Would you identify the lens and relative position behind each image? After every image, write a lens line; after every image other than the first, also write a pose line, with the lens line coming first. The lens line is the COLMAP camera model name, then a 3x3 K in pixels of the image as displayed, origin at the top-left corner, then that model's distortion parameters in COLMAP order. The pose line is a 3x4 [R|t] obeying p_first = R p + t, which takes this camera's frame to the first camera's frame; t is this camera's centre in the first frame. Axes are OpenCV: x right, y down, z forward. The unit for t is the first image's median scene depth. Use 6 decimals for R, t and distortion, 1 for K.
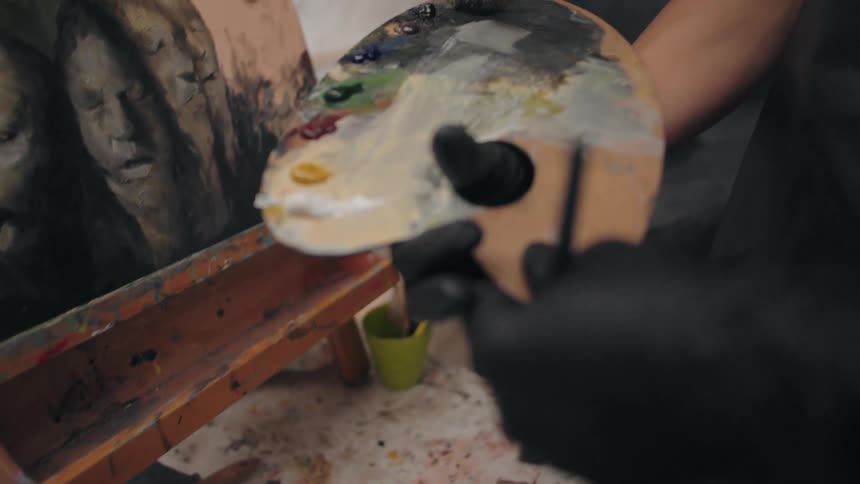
lens RADIAL K [[644.8, 0, 433.4], [0, 644.8, 240.5], [0, 0, 1]] dist [-0.079630, 0.058302]
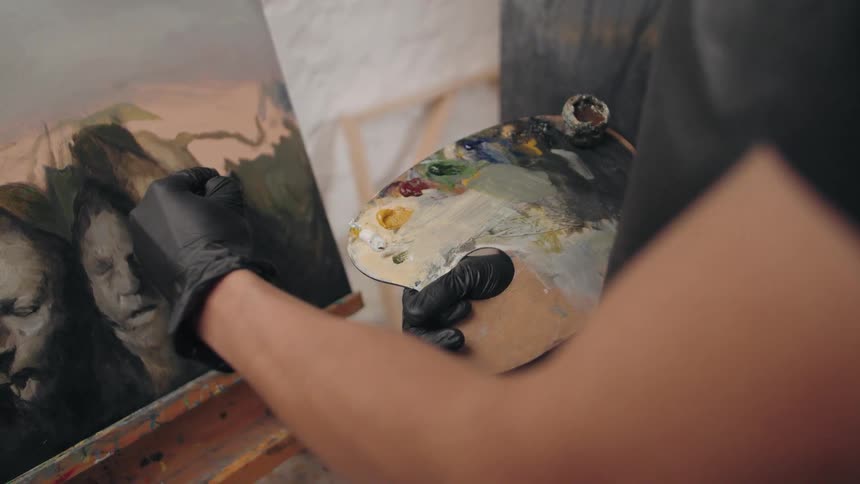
lens RADIAL K [[644.8, 0, 432.8], [0, 644.8, 237.4], [0, 0, 1]] dist [-0.079630, 0.058302]
pose [[0.977653, 0.065021, -0.199917, 0.321405], [-0.050849, 0.995869, 0.075232, -0.398011], [0.203982, -0.063385, 0.976920, -0.064824]]
